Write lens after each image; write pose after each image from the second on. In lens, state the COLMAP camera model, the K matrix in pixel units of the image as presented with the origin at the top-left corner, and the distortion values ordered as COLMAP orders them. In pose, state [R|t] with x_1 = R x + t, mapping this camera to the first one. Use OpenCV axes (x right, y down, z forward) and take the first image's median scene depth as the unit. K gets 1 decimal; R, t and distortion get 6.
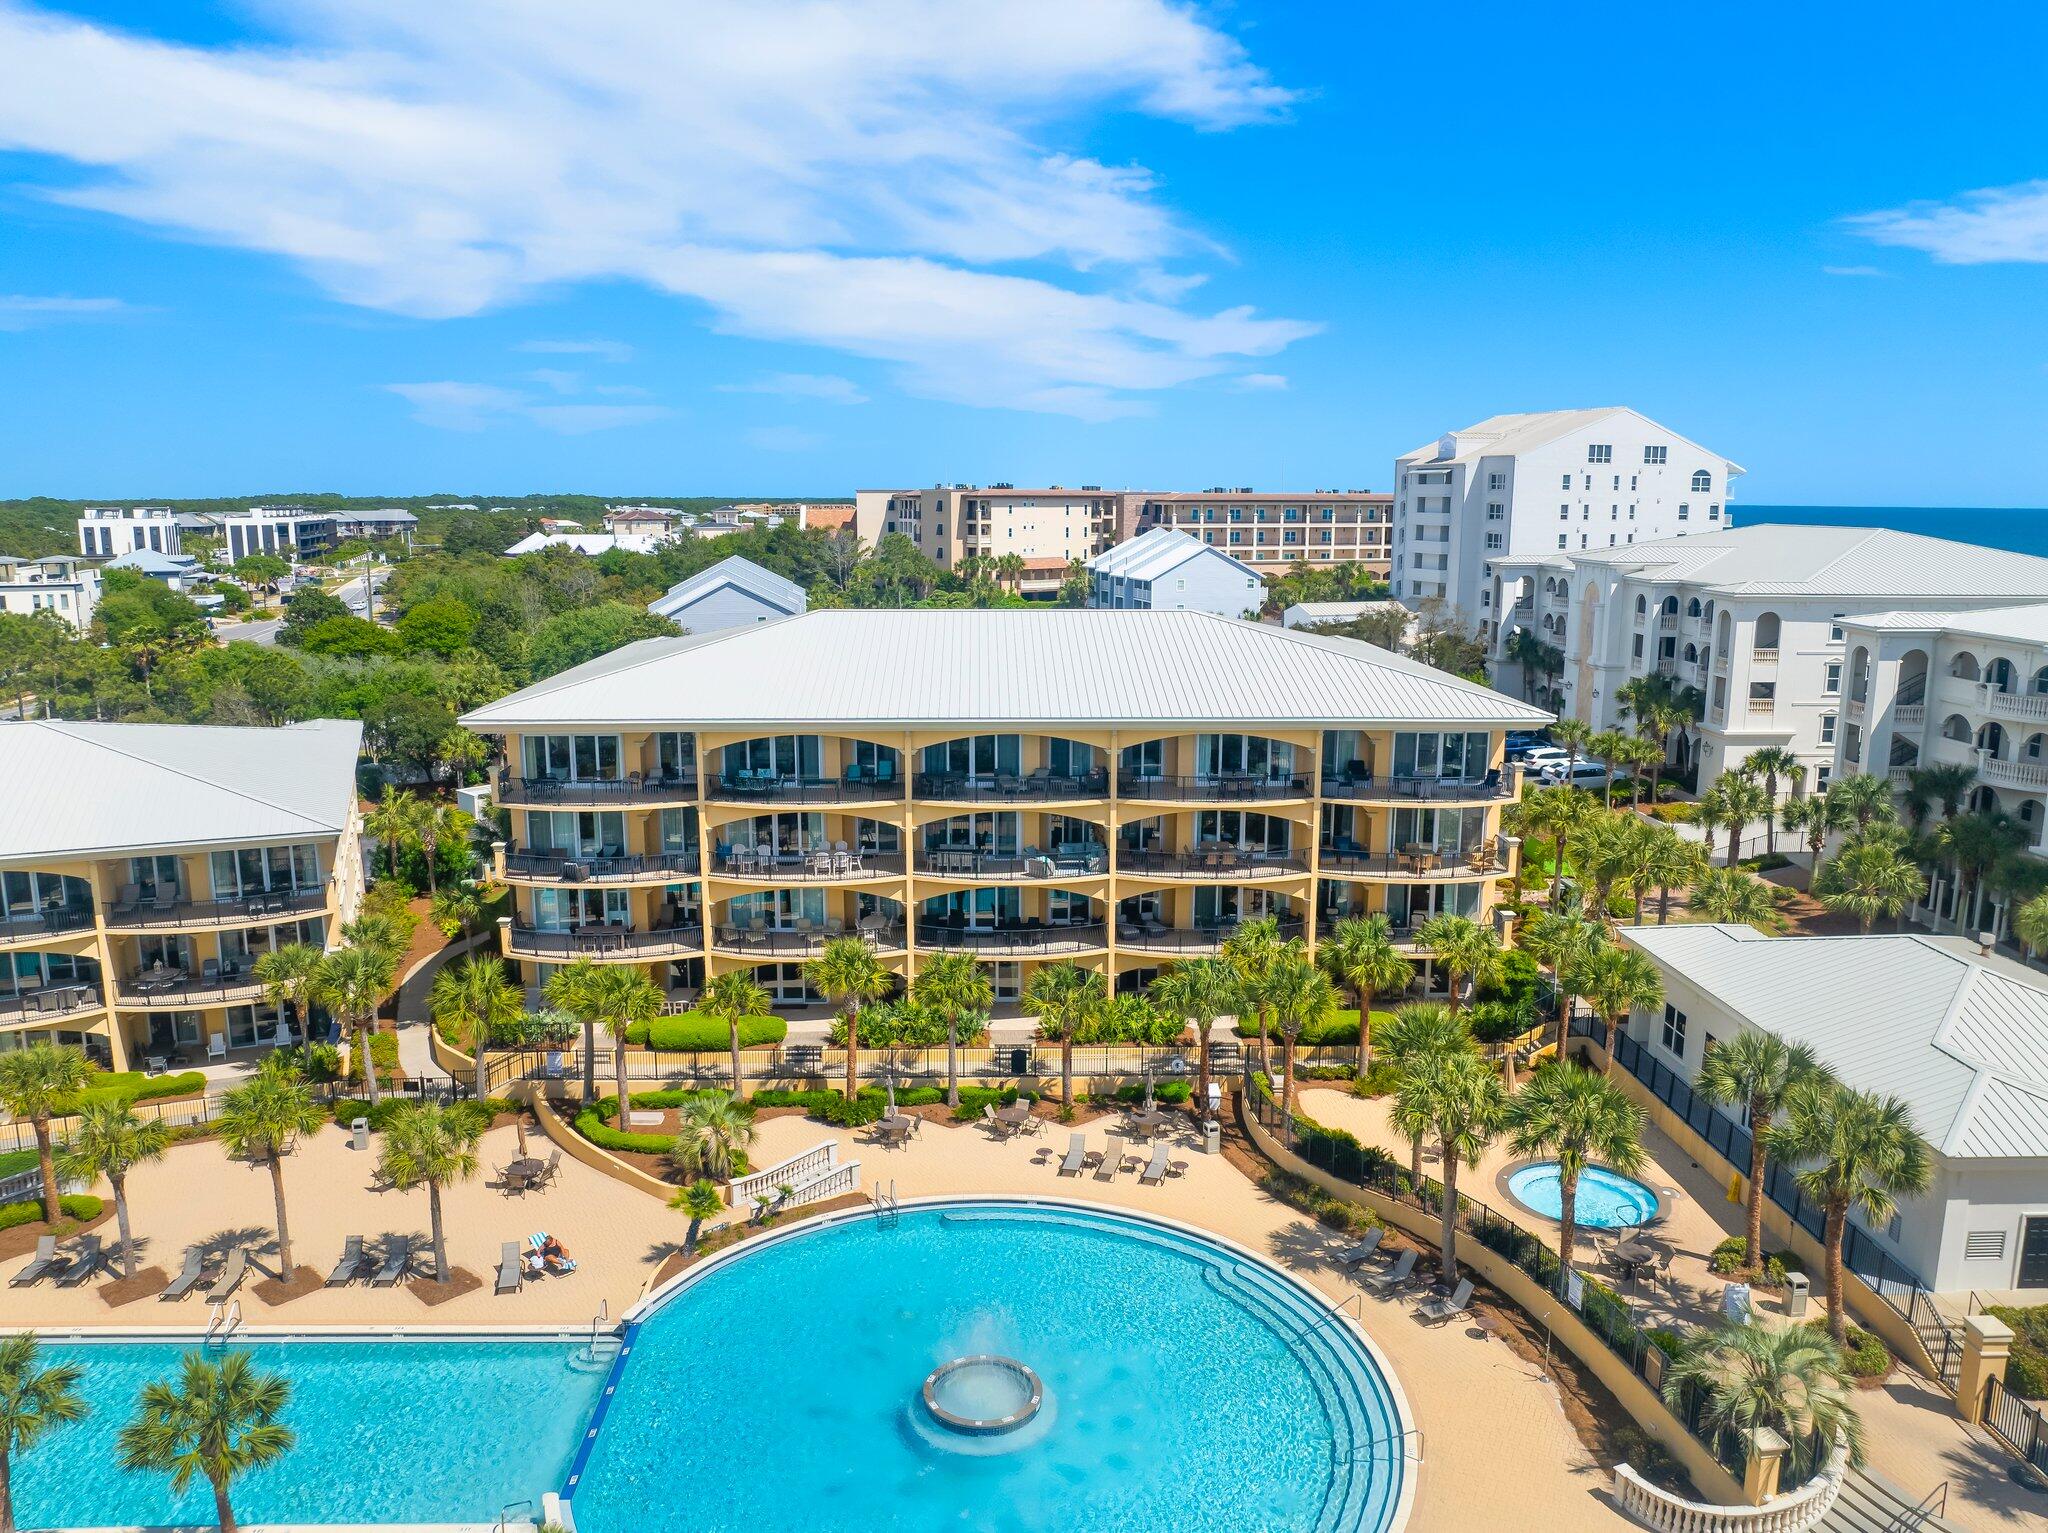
lens RADIAL K [[1461.9, 0, 1019.9], [0, 1461.9, 770.5], [0, 0, 1]] dist [-0.040719, 0.004315]
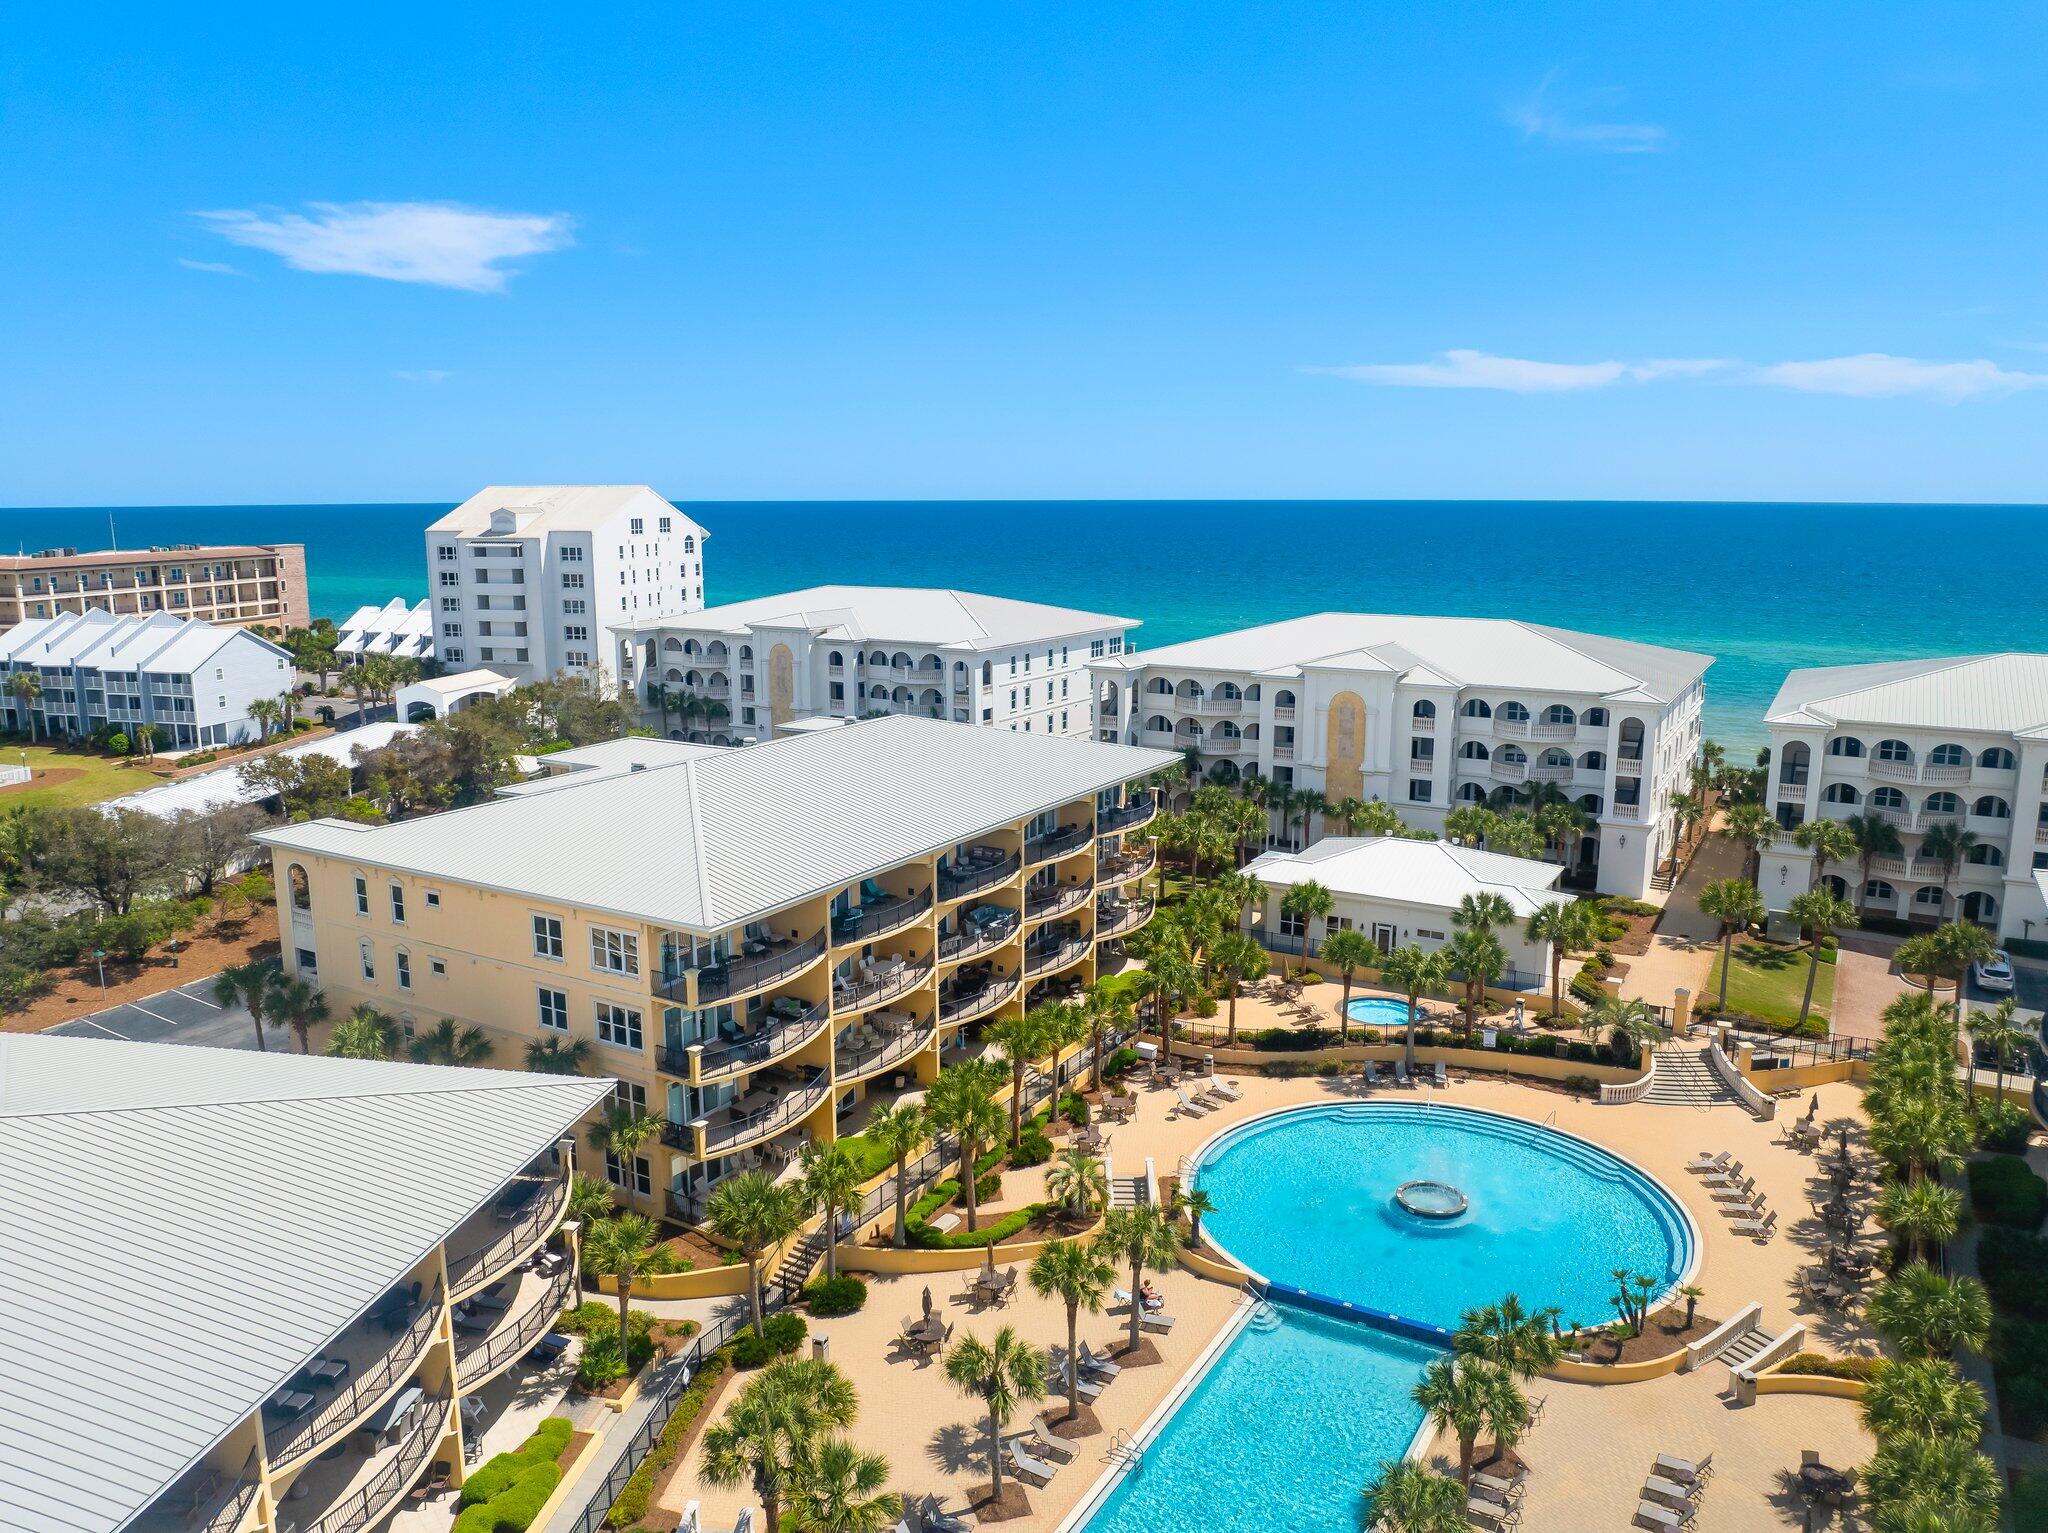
lens RADIAL K [[1469.6, 0, 1024.0], [0, 1469.6, 766.5], [0, 0, 1]] dist [-0.005937, 0.000962]
pose [[0.530865, -0.159452, 0.832320, -0.444233], [0.160990, 0.983230, 0.085682, -0.079572], [-0.832024, 0.088510, 0.547633, 0.112871]]
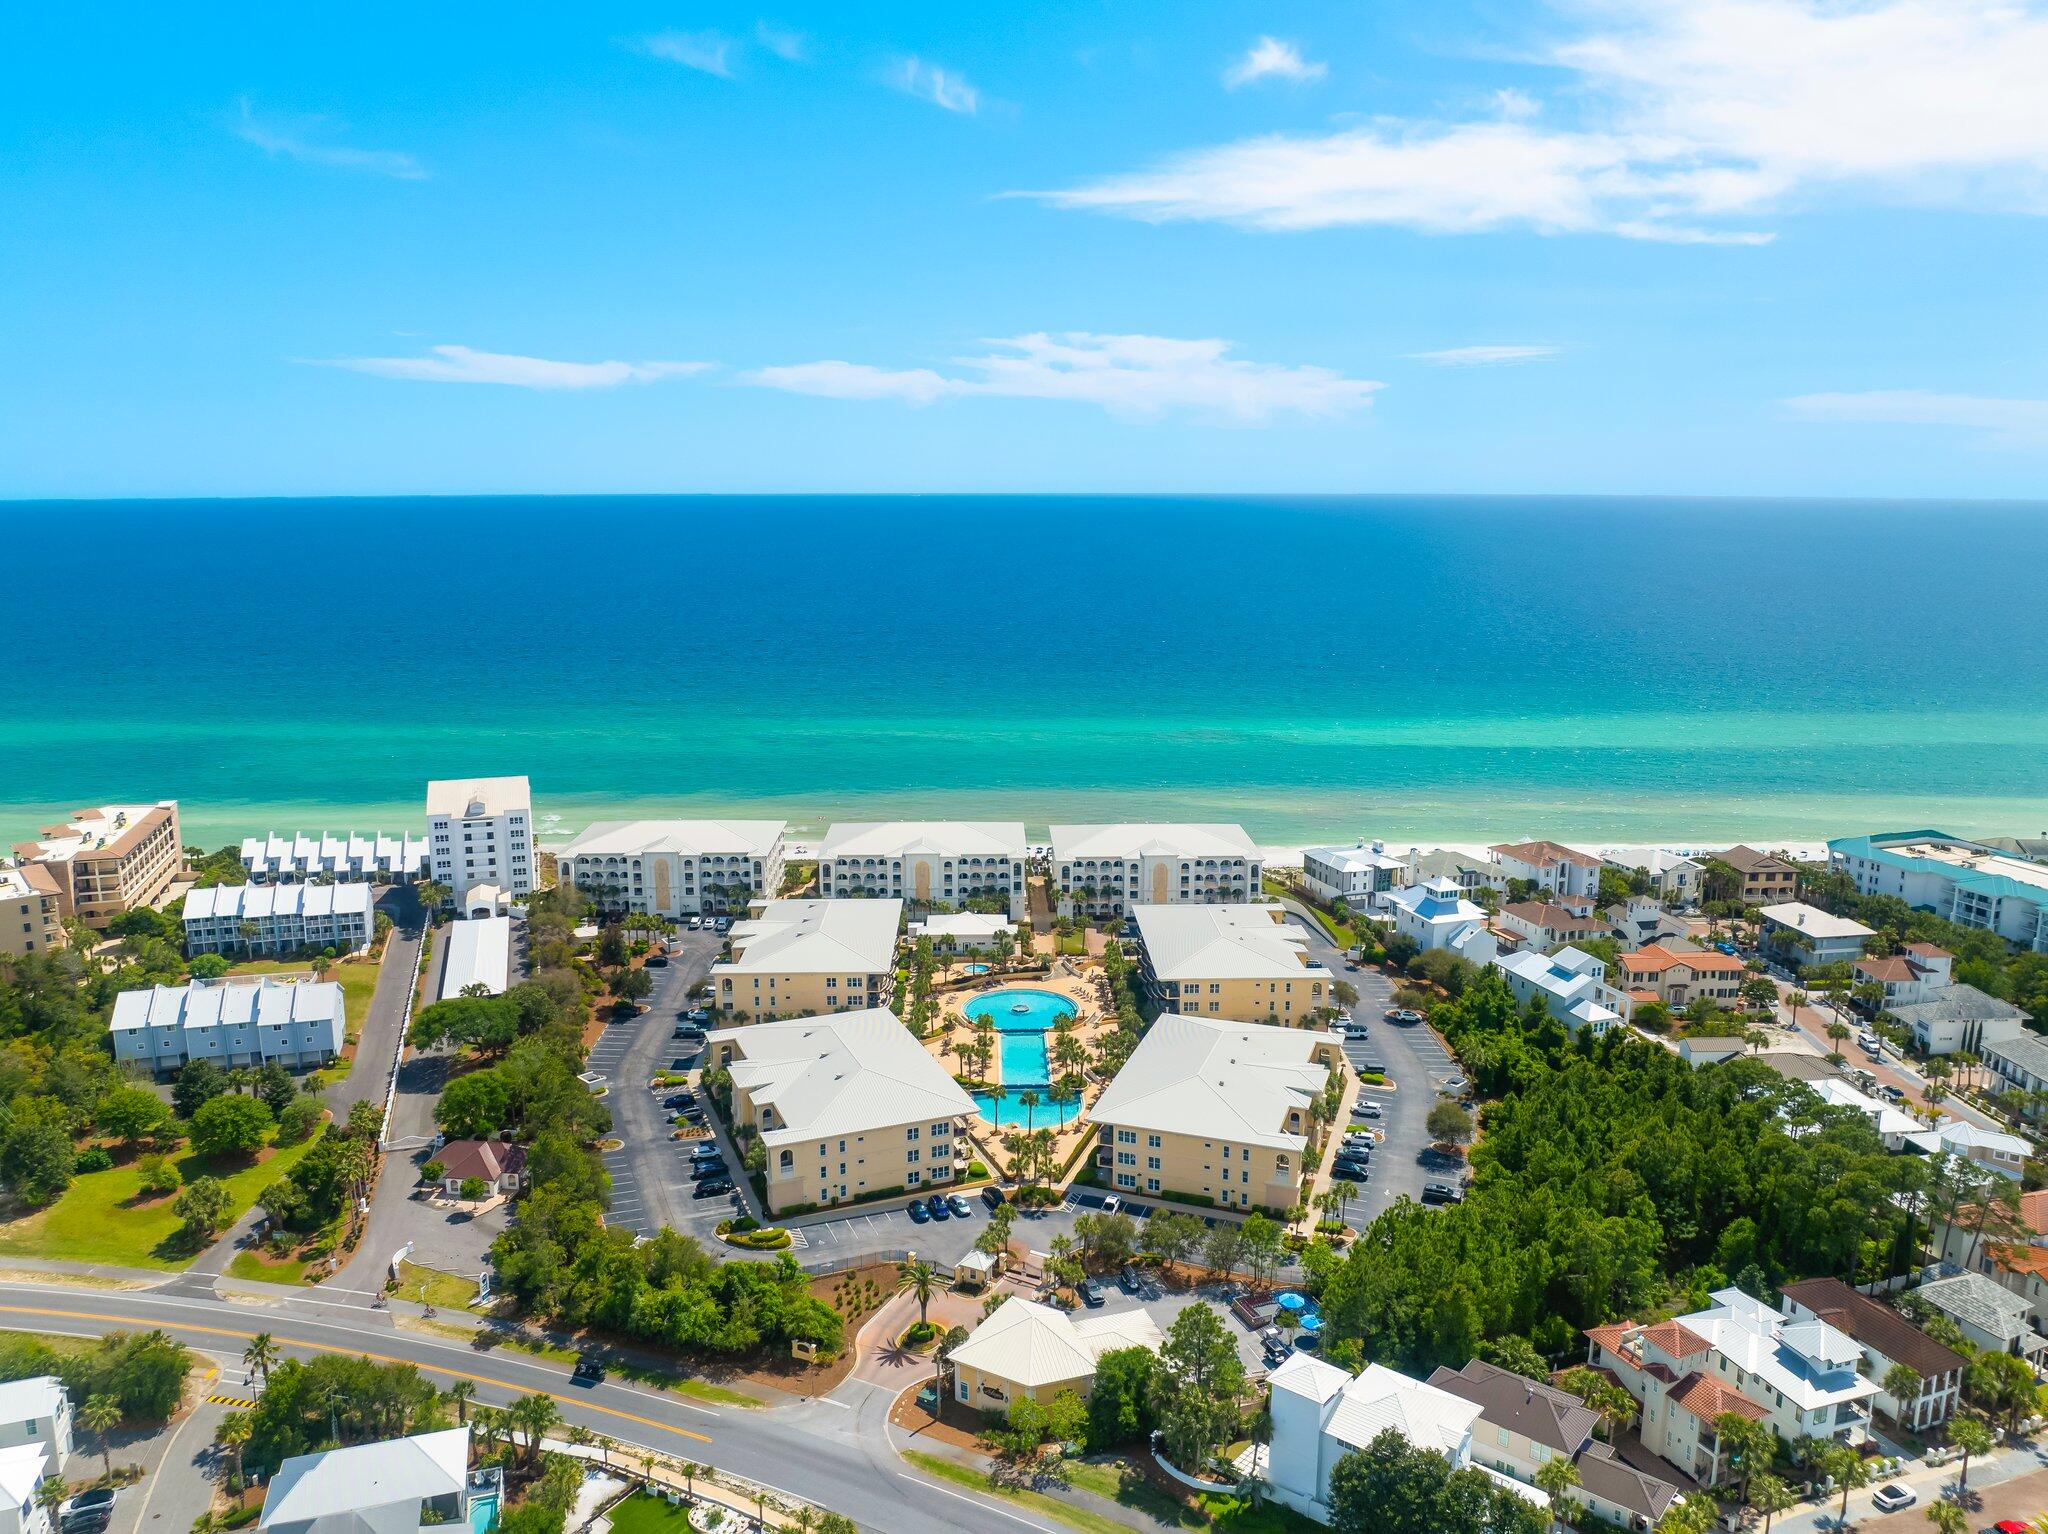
lens RADIAL K [[1469.6, 0, 1024.0], [0, 1469.6, 767.0], [0, 0, 1]] dist [-0.005937, 0.000962]
pose [[0.003145, -0.185773, 0.982588, -1.842914], [0.187821, 0.965215, 0.181887, -0.537702], [-0.982198, 0.183979, 0.037928, 0.138441]]
